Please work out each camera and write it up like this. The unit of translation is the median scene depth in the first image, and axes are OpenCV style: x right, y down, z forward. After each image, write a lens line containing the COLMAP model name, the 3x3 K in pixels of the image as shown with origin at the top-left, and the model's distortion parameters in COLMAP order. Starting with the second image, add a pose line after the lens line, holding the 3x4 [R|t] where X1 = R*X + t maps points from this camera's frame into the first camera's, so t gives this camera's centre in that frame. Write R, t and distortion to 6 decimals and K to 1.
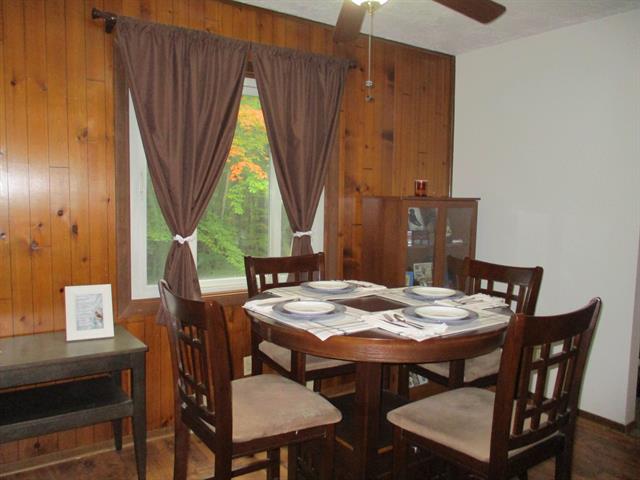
lens RADIAL K [[537.4, 0, 320.0], [0, 537.4, 240.0], [0, 0, 1]] dist [-0.032044, -0.000004]
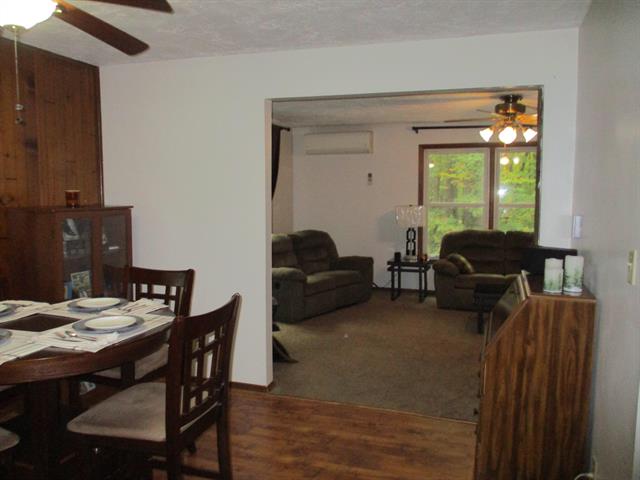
lens RADIAL K [[537.4, 0, 320.0], [0, 537.4, 240.0], [0, 0, 1]] dist [-0.032044, -0.000004]
pose [[0.804059, -0.071143, 0.590277, -0.057592], [0.062594, 0.997427, 0.034950, -0.040340], [-0.591245, 0.008846, 0.806444, -0.130592]]
